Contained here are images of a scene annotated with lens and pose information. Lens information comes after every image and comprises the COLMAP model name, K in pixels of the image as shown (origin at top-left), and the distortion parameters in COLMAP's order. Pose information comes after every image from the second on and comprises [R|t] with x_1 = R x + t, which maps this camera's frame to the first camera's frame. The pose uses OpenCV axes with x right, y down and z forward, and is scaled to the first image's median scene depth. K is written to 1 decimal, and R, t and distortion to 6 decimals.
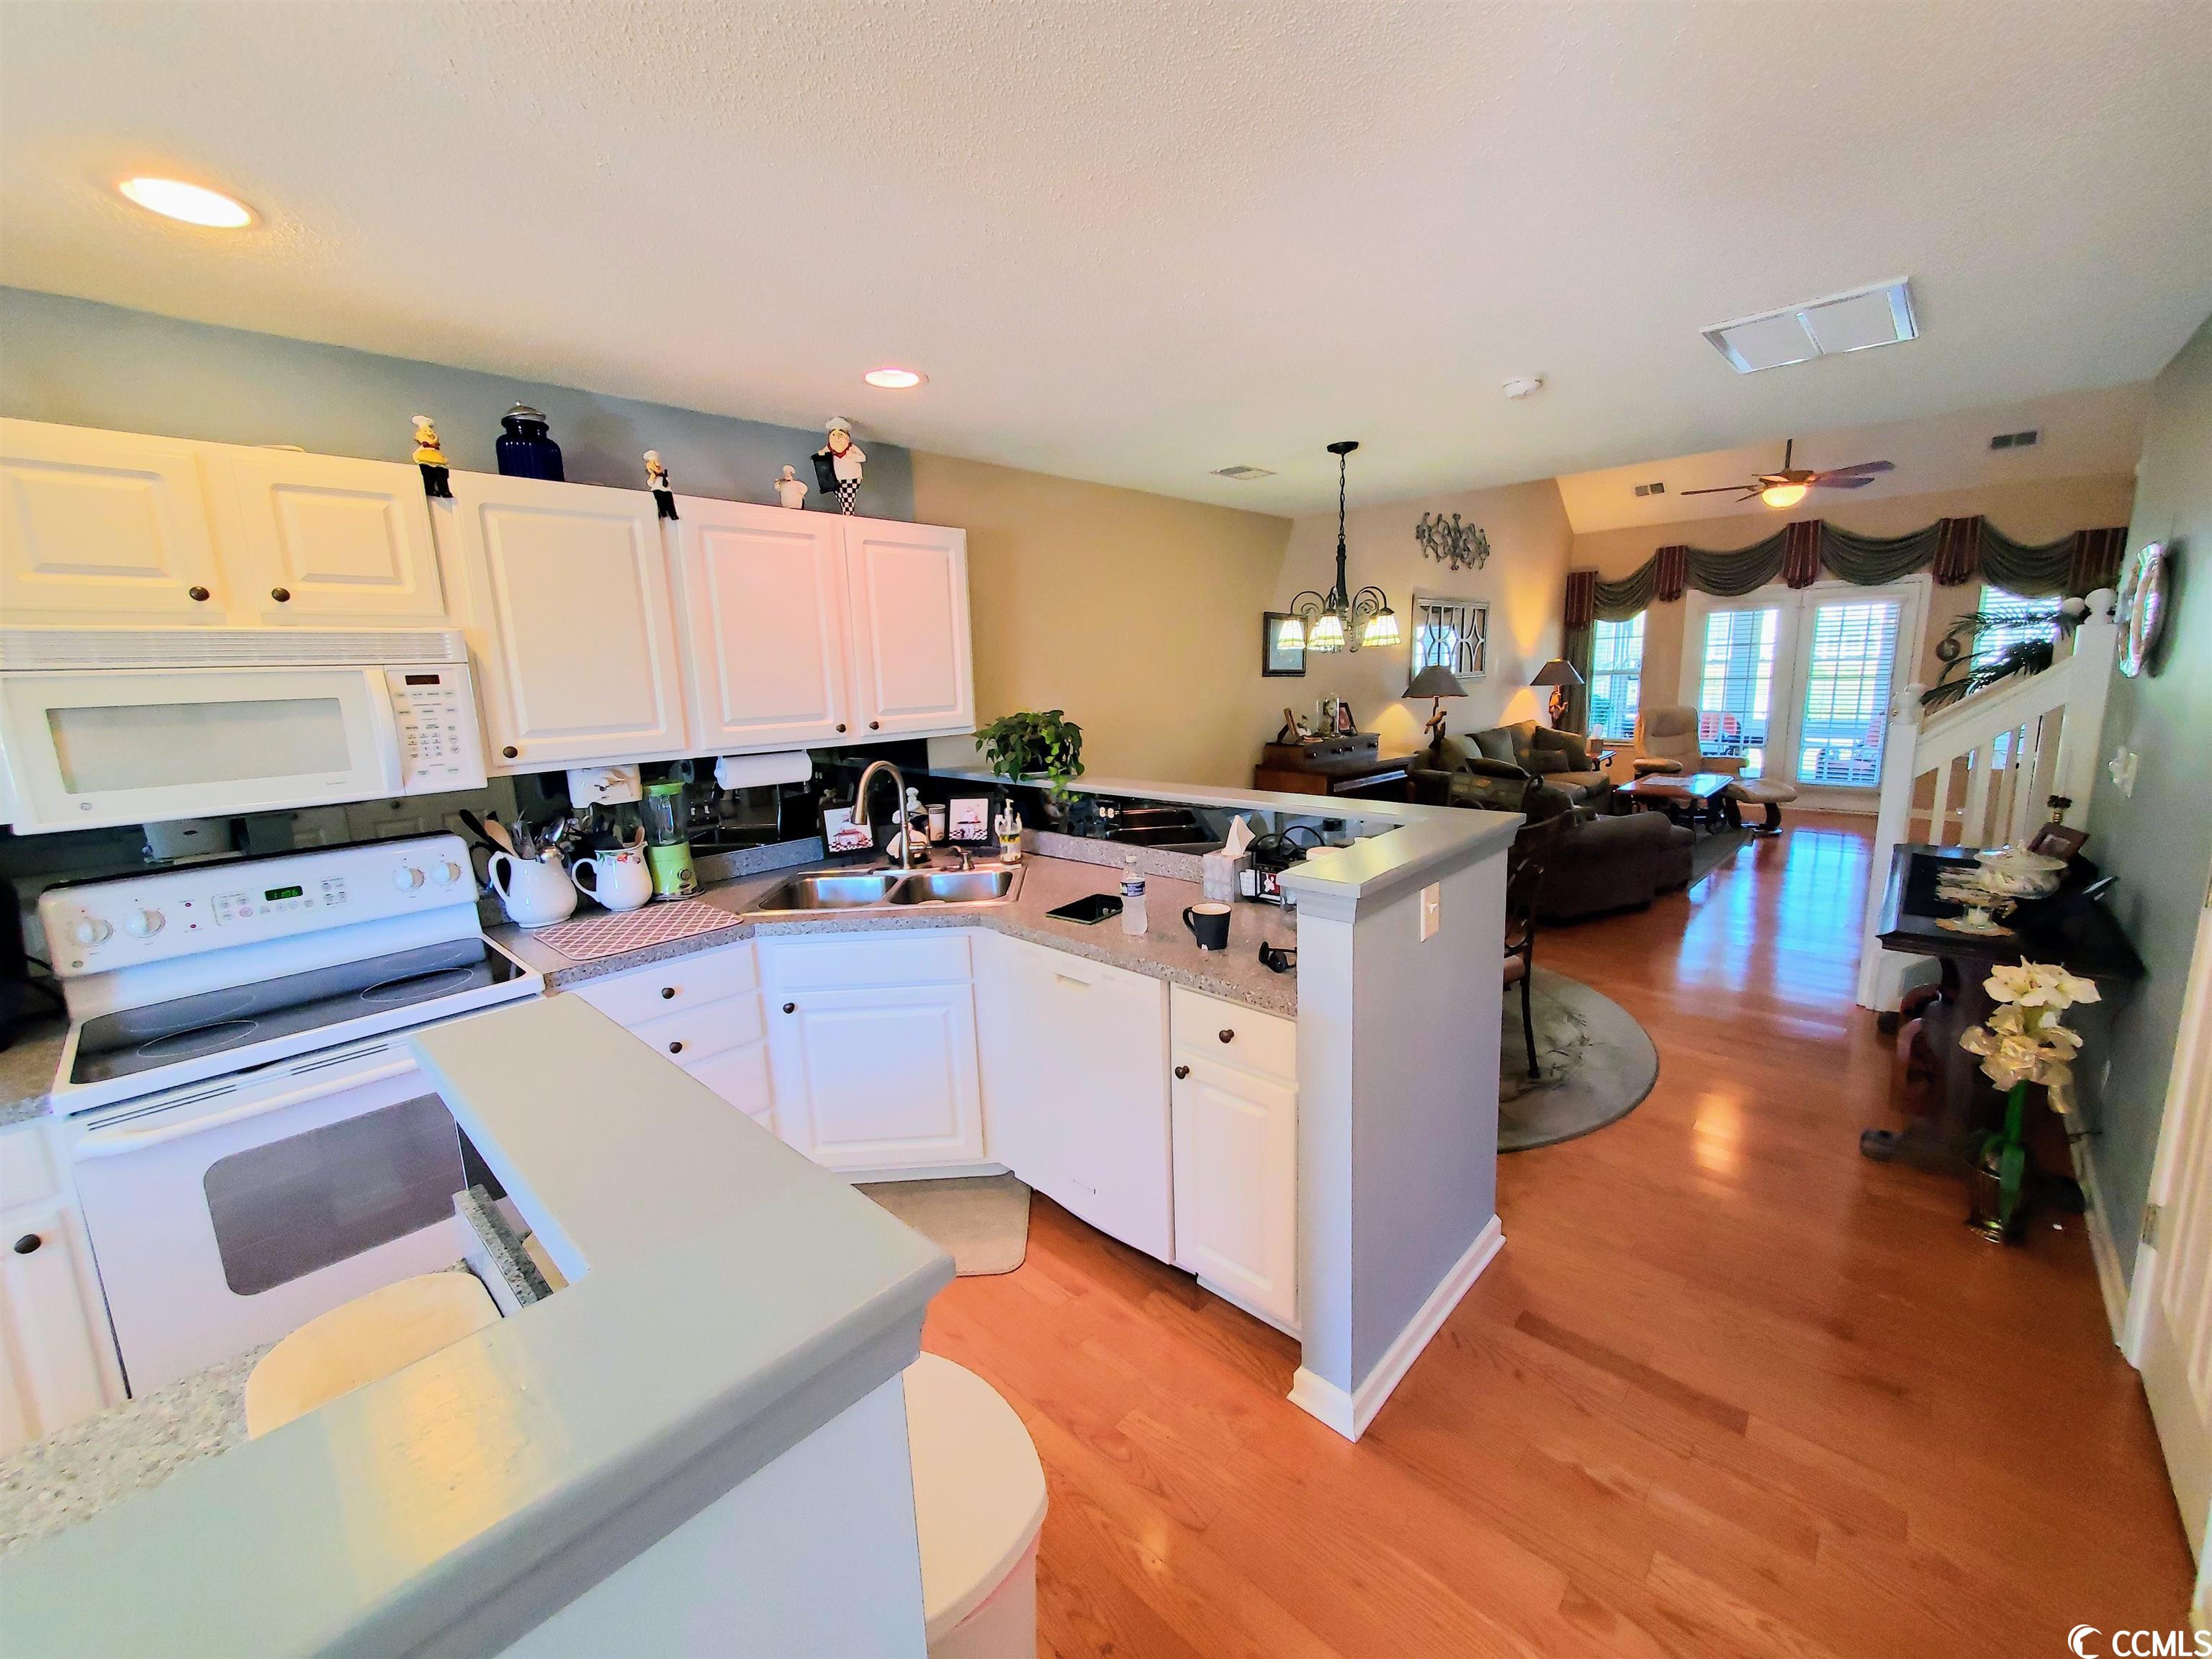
lens RADIAL K [[877.5, 0, 1108.2], [0, 877.5, 820.6], [0, 0, 1]] dist [0.005013, 0.000551]
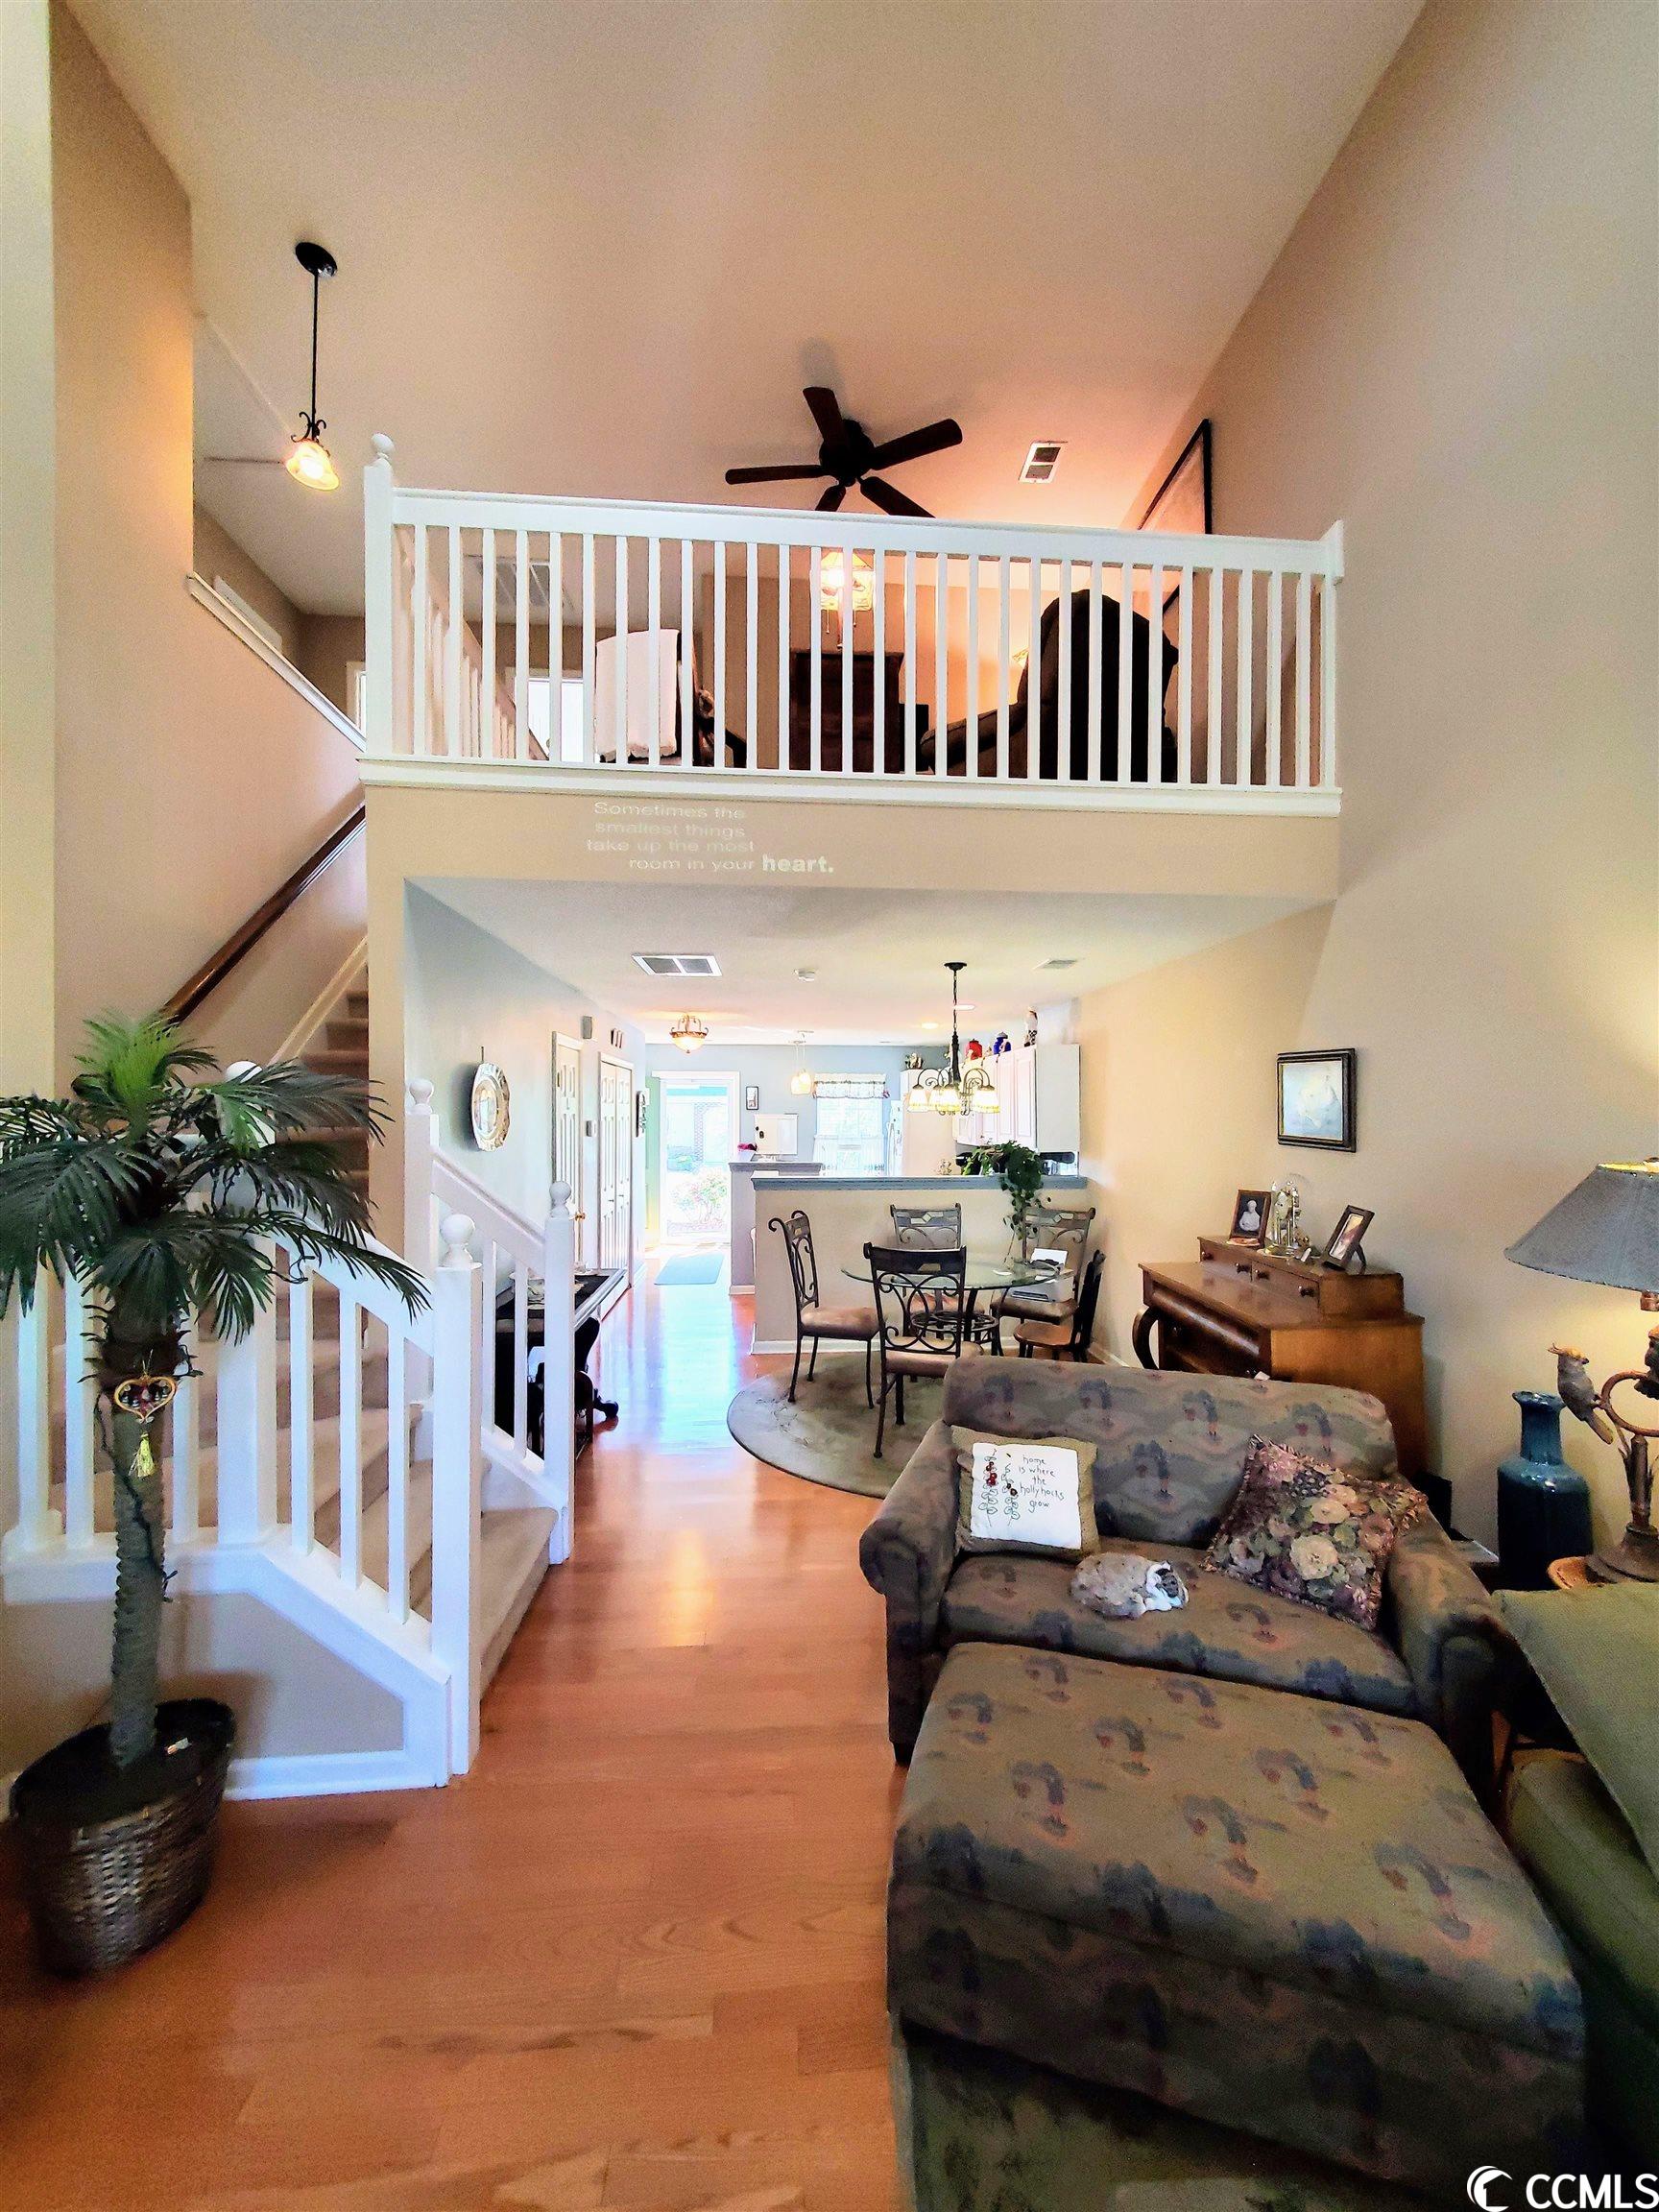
lens RADIAL K [[877.5, 0, 838.4], [0, 877.5, 1120.7], [0, 0, 1]] dist [0.005013, 0.000551]
pose [[-0.676448, 0.040475, -0.735377, 0.632958], [-0.104498, 0.983112, 0.150235, -0.171241], [0.729039, 0.178471, -0.660795, 0.820852]]
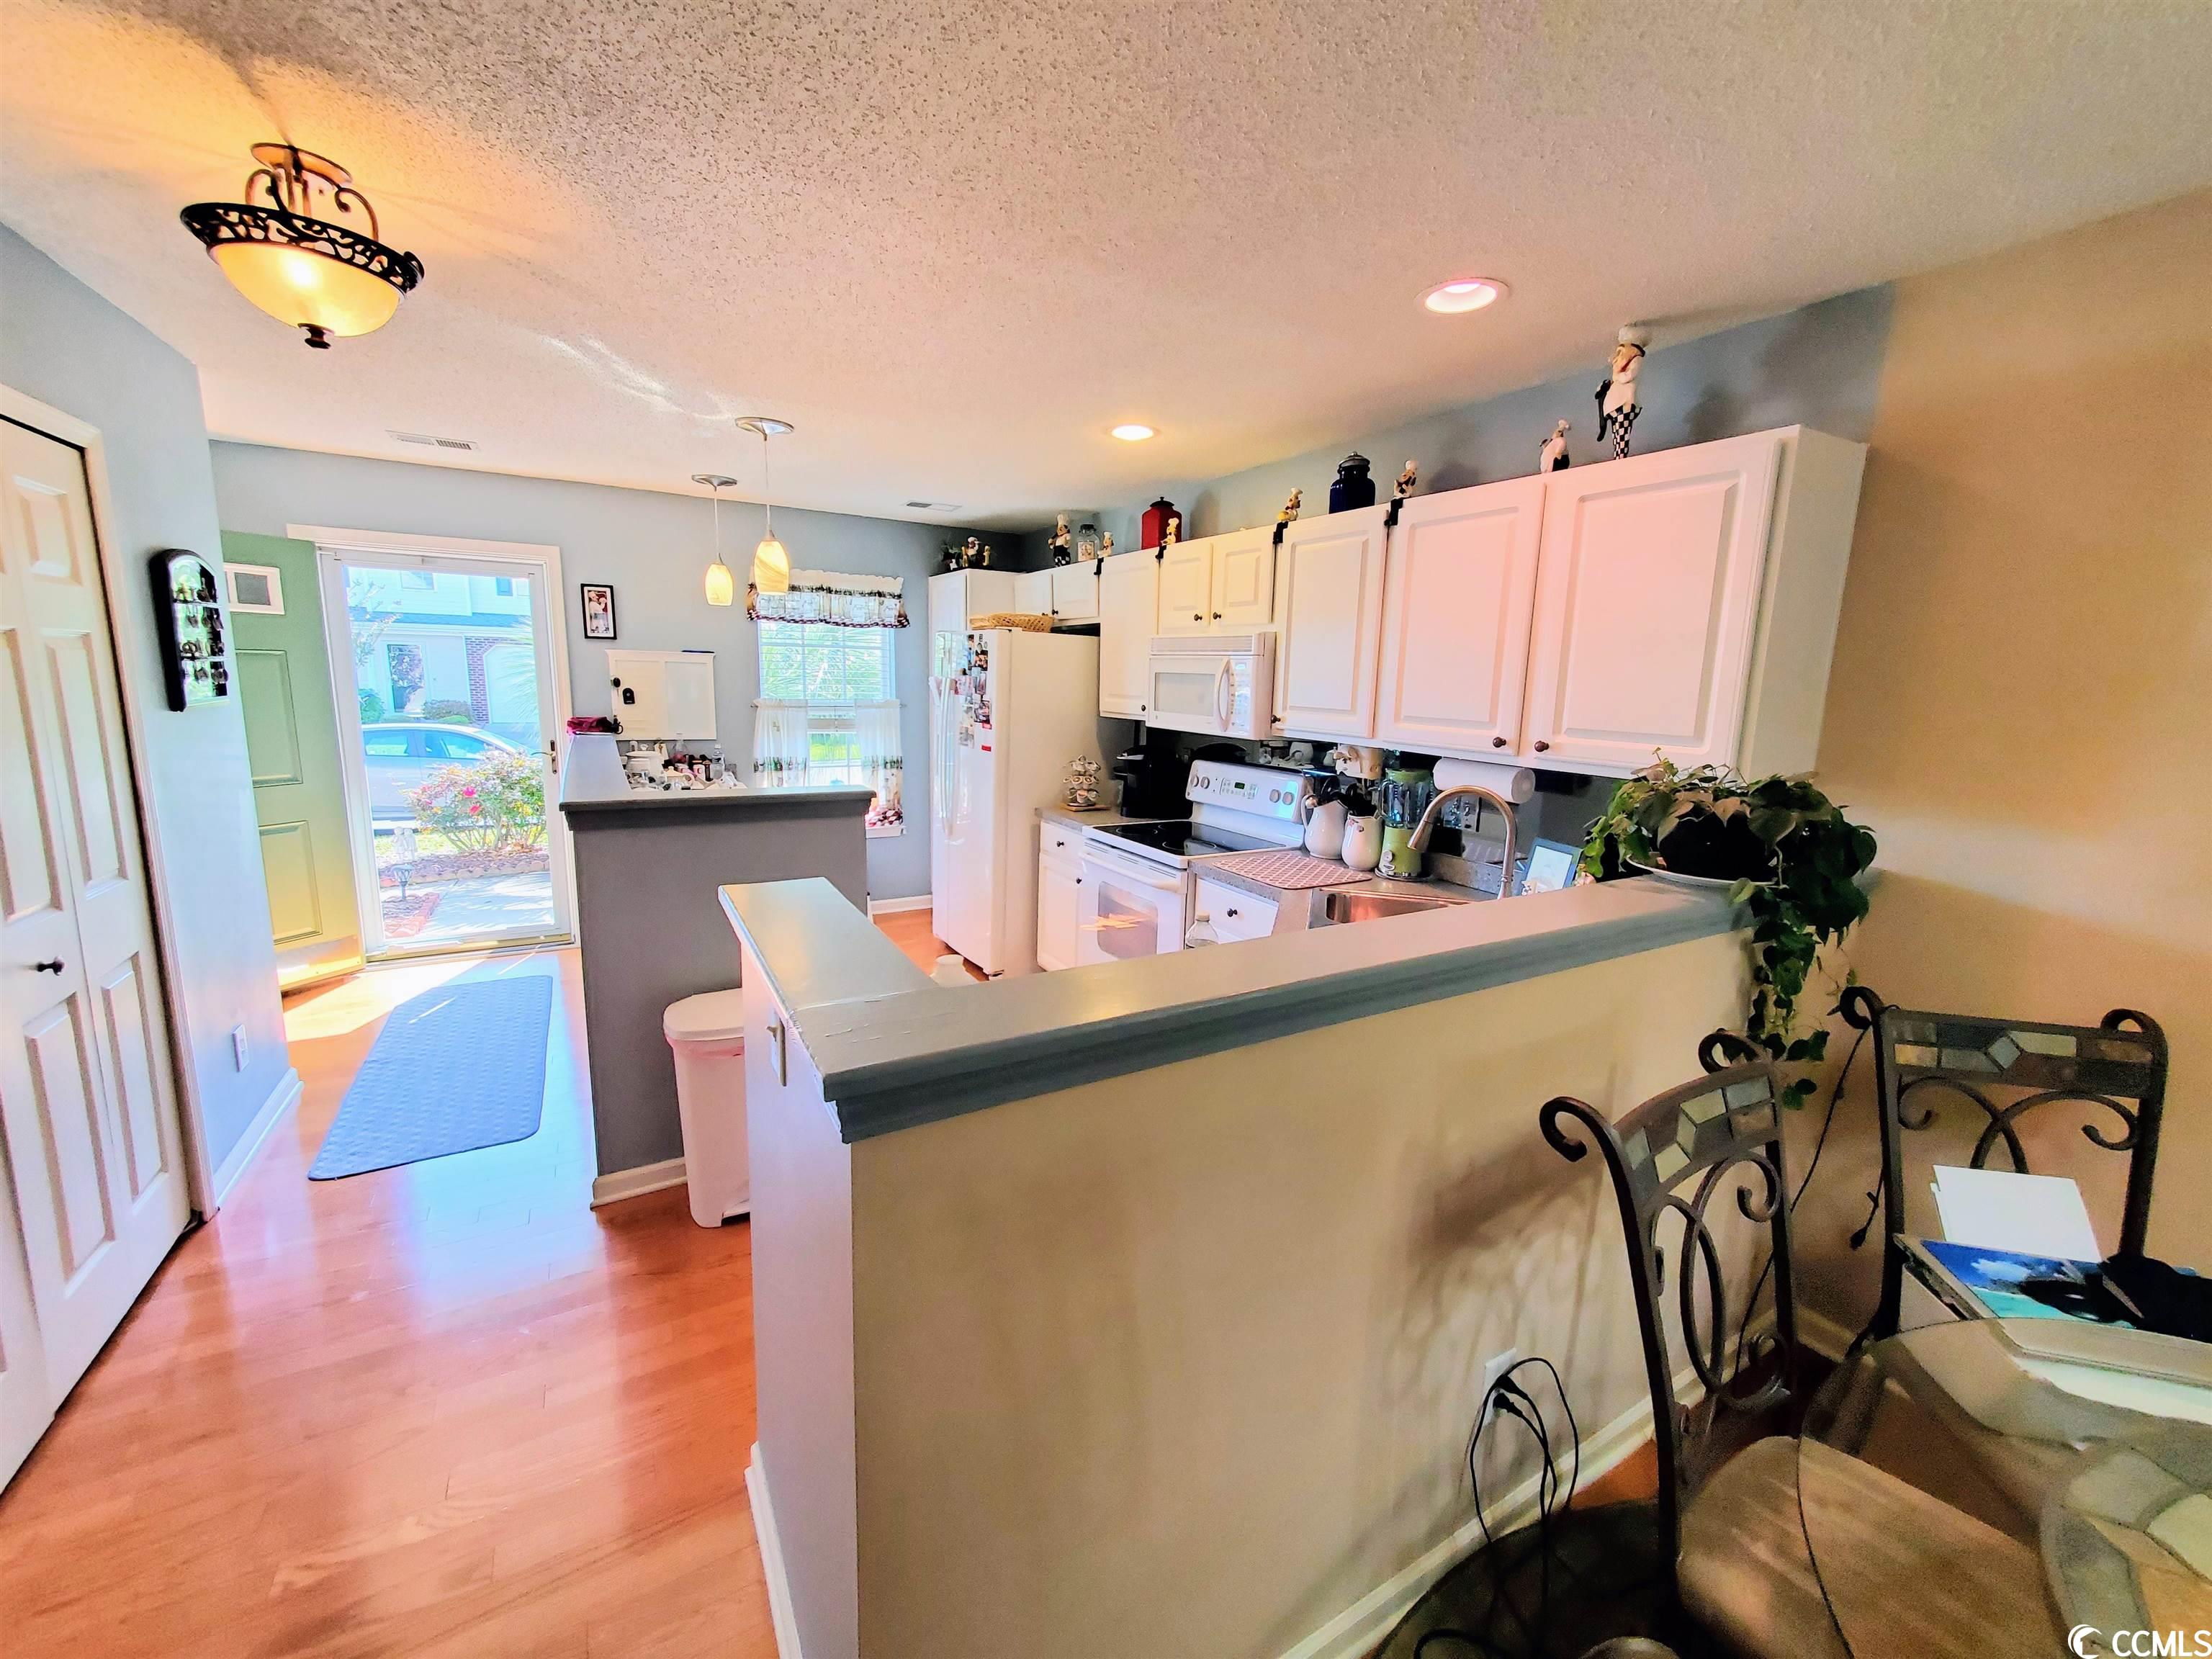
lens RADIAL K [[877.5, 0, 1121.0], [0, 877.5, 824.4], [0, 0, 1]] dist [0.005013, 0.000551]
pose [[-0.277417, 0.190337, -0.941707, 0.218022], [-0.184631, 0.951348, 0.246676, -0.064052], [0.942842, 0.242300, -0.228778, 0.330463]]
